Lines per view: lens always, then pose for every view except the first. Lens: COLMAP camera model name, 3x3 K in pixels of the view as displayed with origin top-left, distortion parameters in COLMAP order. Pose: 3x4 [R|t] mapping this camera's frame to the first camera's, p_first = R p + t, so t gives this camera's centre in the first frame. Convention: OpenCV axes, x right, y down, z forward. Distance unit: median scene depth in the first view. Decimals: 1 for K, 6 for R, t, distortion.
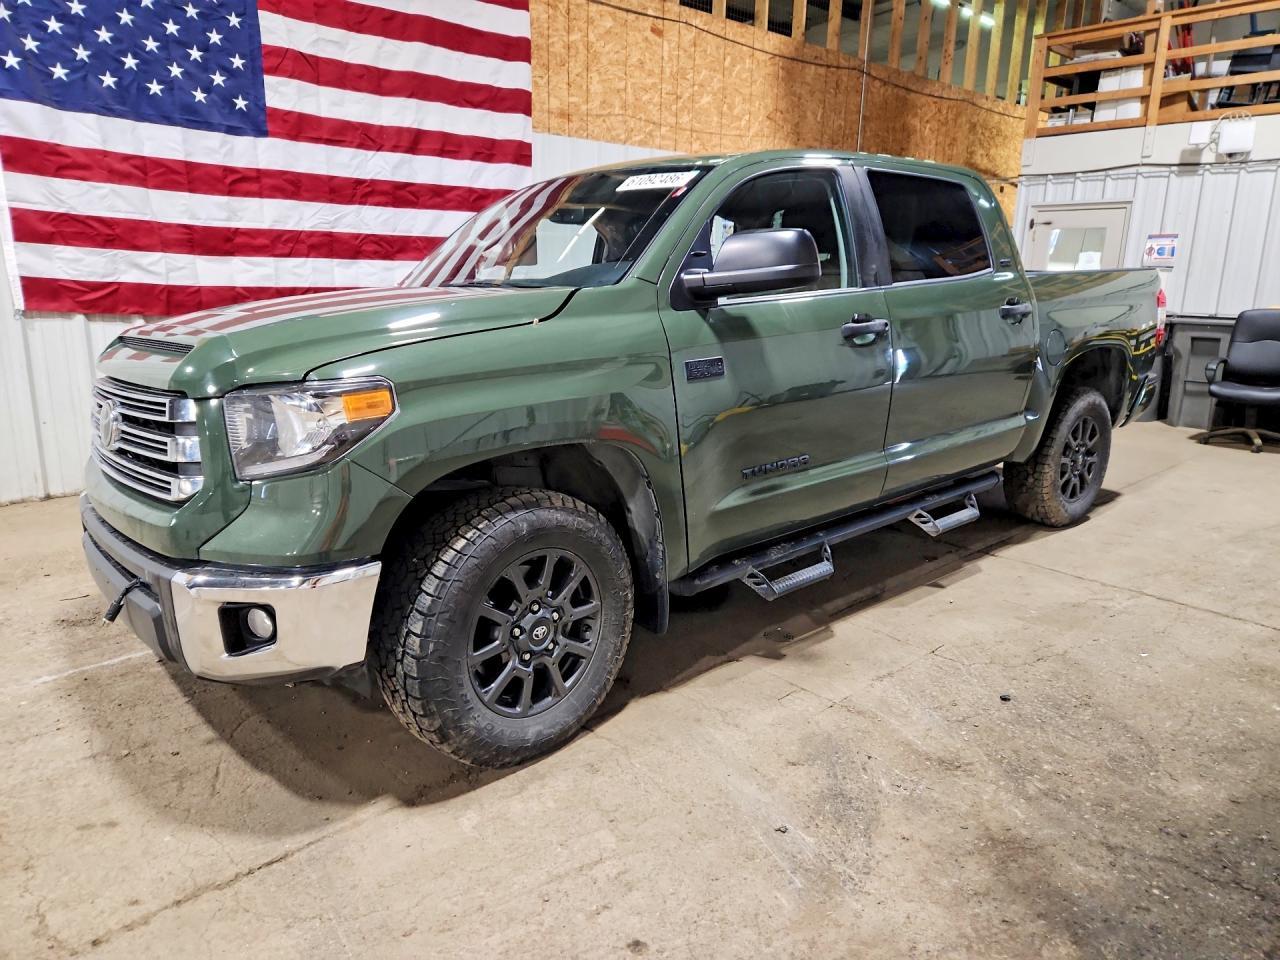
lens RADIAL K [[878.1, 0, 640.0], [0, 878.1, 480.0], [0, 0, 1]] dist [-0.000200, -0.006206]
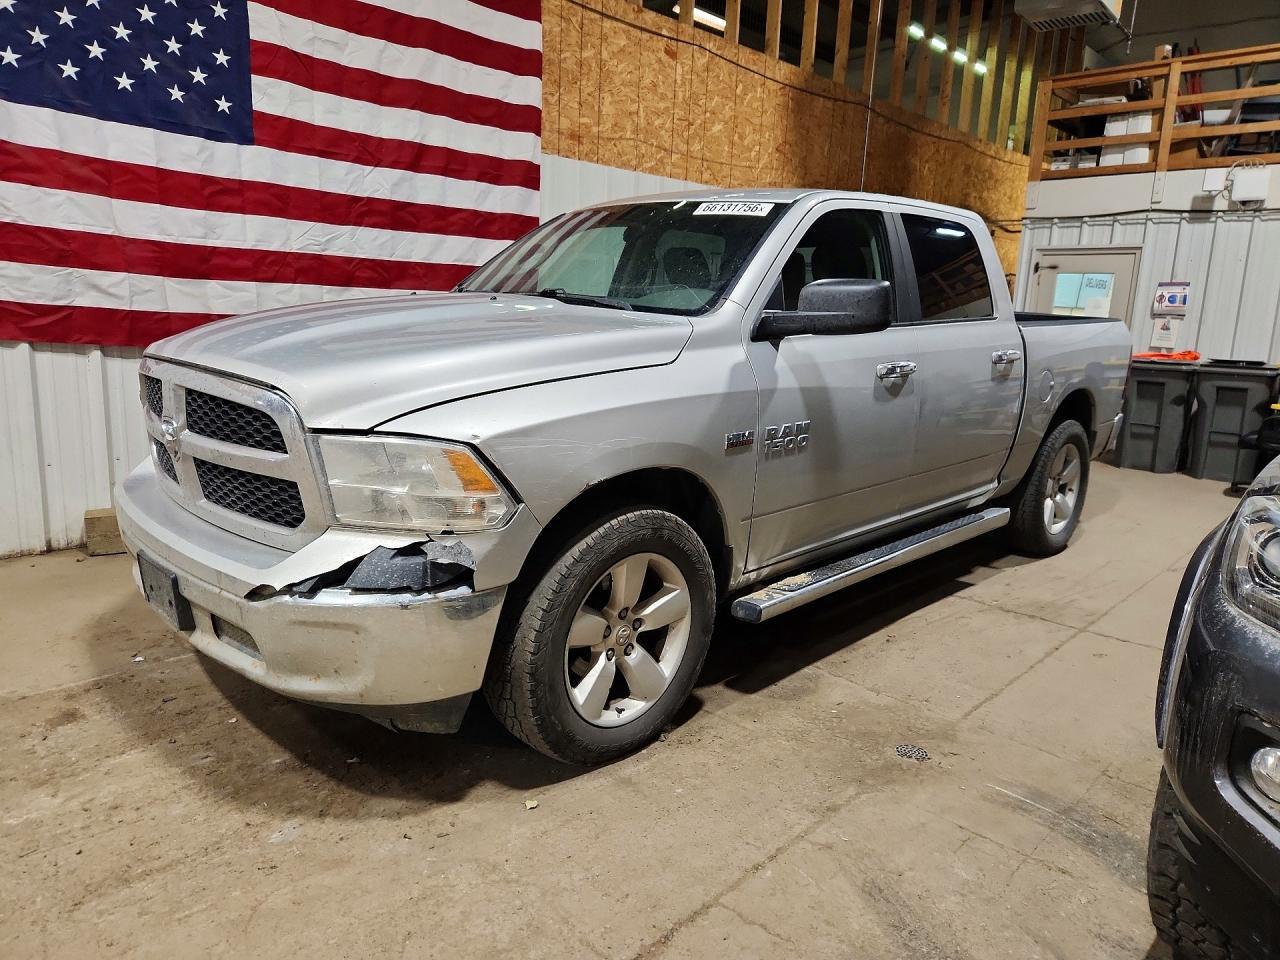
lens RADIAL K [[878.1, 0, 640.0], [0, 878.1, 480.0], [0, 0, 1]] dist [-0.000200, -0.006206]
pose [[0.997901, 0.009595, 0.064039, -0.066456], [-0.007026, 0.999166, -0.040218, -0.018121], [-0.064371, 0.039684, 0.997137, 0.084464]]
